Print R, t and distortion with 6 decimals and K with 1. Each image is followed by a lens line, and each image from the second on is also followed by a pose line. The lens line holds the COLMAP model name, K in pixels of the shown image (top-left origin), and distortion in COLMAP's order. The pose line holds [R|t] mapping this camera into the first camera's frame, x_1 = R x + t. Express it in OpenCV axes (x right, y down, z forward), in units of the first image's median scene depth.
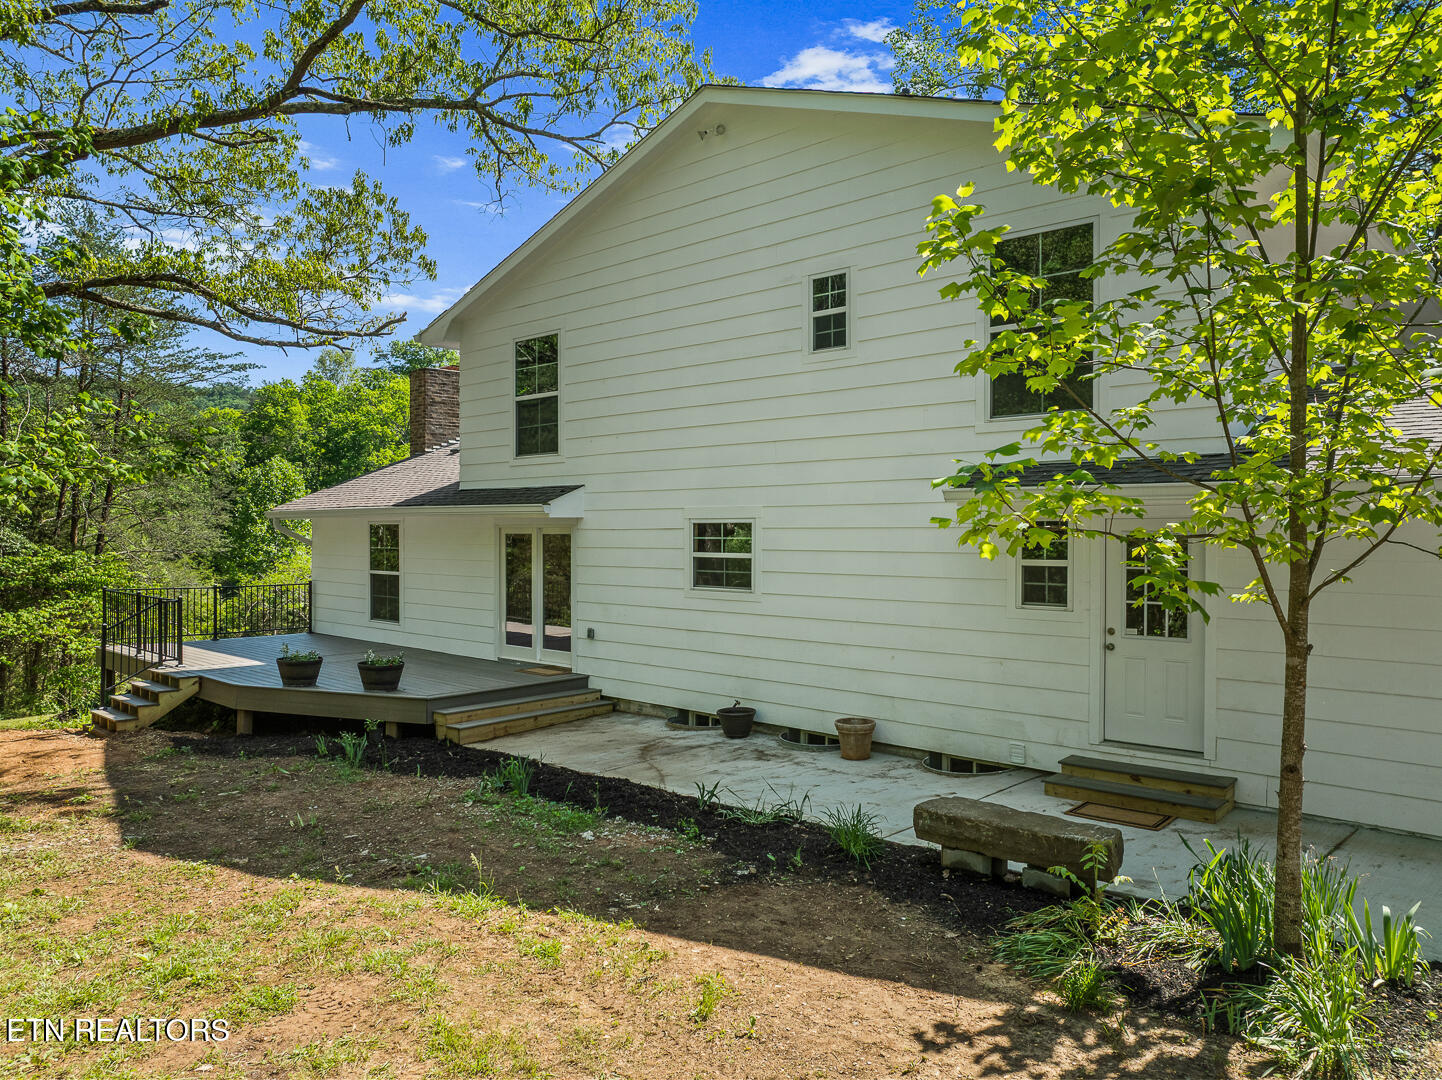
lens RADIAL K [[1012.5, 0, 720.9], [0, 1012.5, 536.5], [0, 0, 1]] dist [-0.043003, 0.009802]
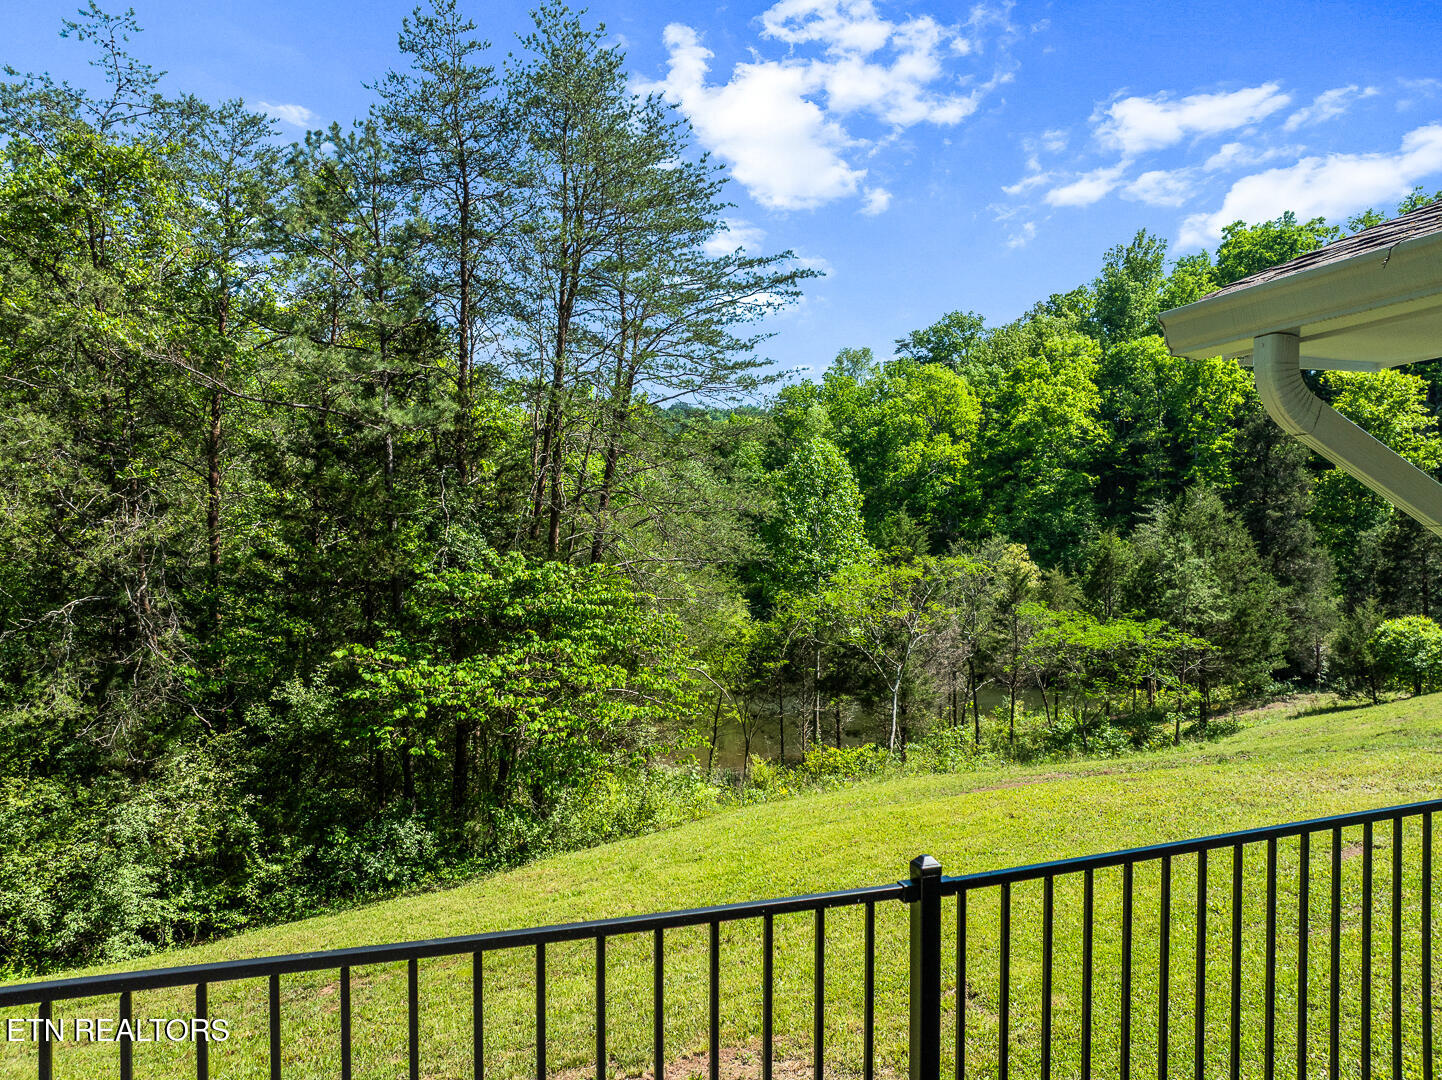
lens RADIAL K [[1012.5, 0, 740.9], [0, 1012.5, 540.2], [0, 0, 1]] dist [-0.043003, 0.009802]
pose [[0.894437, -0.006768, -0.447144, -0.487239], [0.005442, 0.999976, -0.004249, 0.009964], [0.447162, 0.001366, 0.894452, 0.909430]]
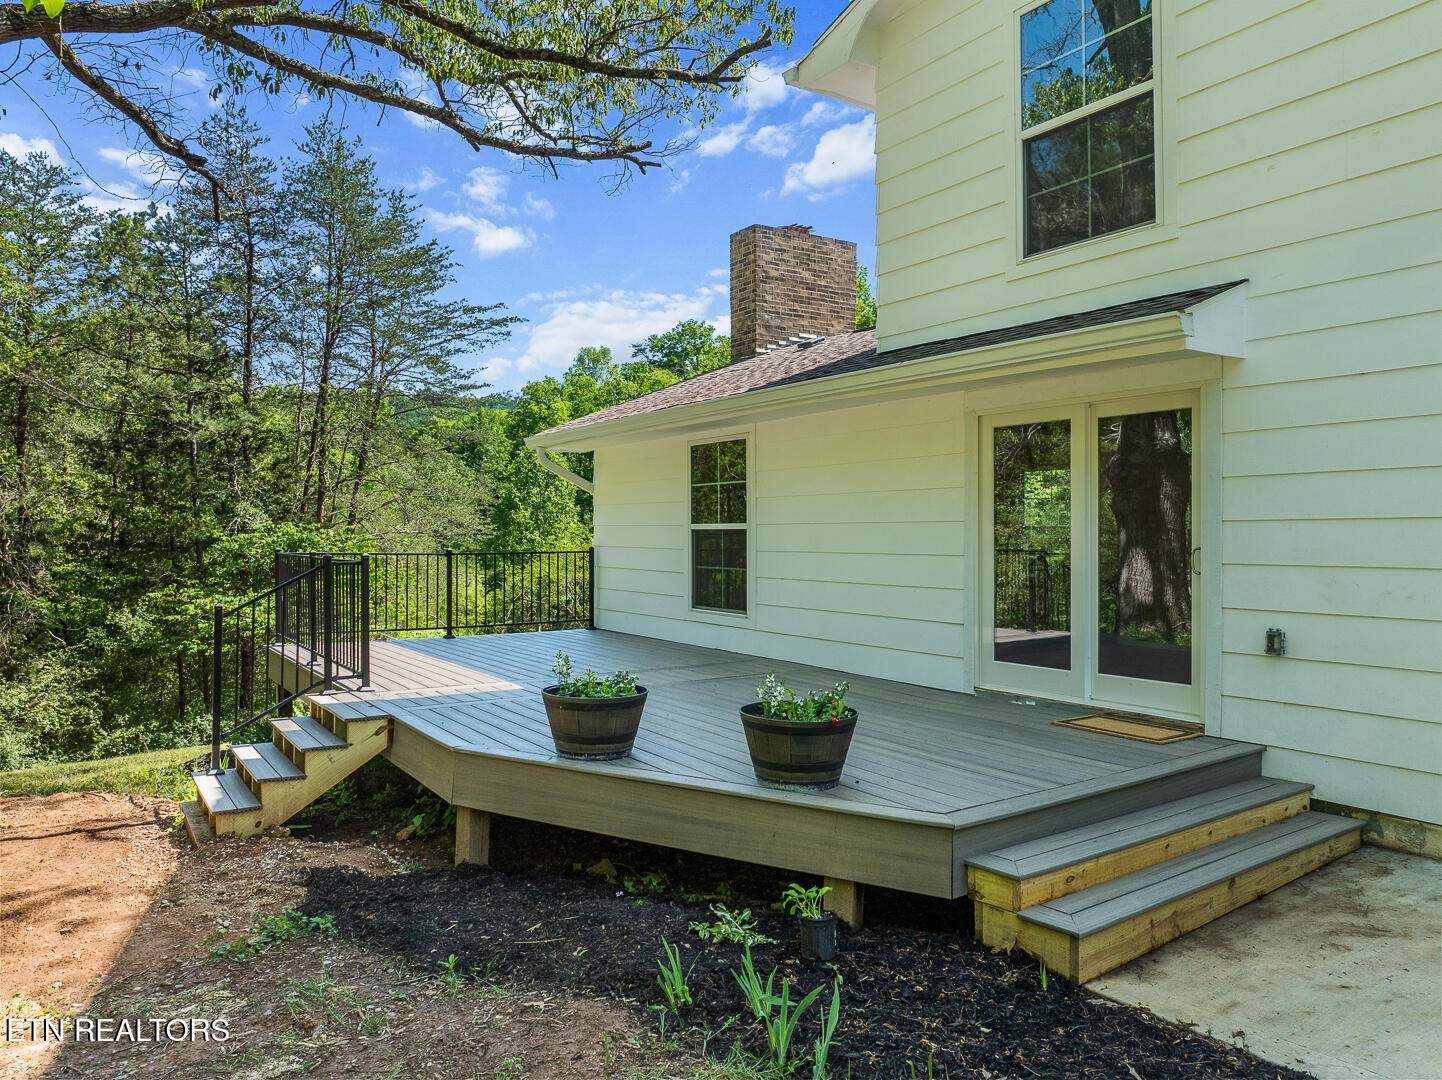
lens RADIAL K [[1012.5, 0, 723.6], [0, 1012.5, 530.5], [0, 0, 1]] dist [-0.043003, 0.009802]
pose [[0.972043, -0.003090, -0.234782, -0.196852], [0.001522, 0.999975, -0.006860, 0.042436], [0.234797, 0.006311, 0.972024, 0.443705]]
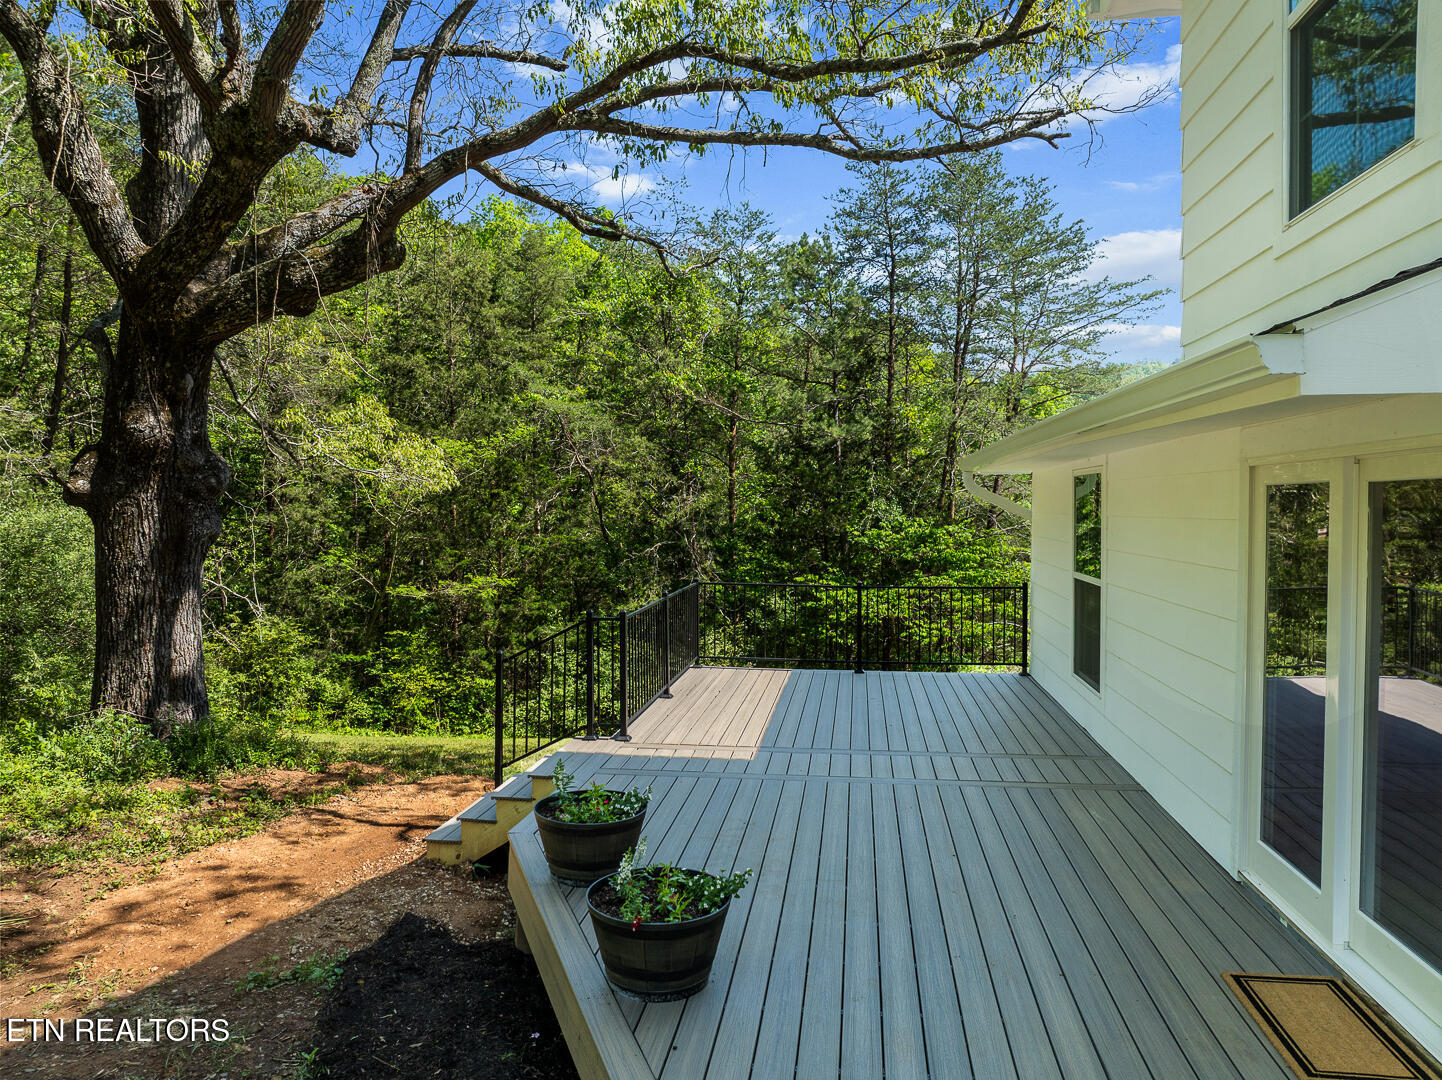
lens RADIAL K [[1012.5, 0, 726.5], [0, 1012.5, 531.9], [0, 0, 1]] dist [-0.043003, 0.009802]
pose [[0.577604, 0.019578, -0.816082, -0.051949], [-0.002710, 0.999753, 0.022067, 0.004231], [0.816312, -0.010534, 0.577514, 0.599931]]
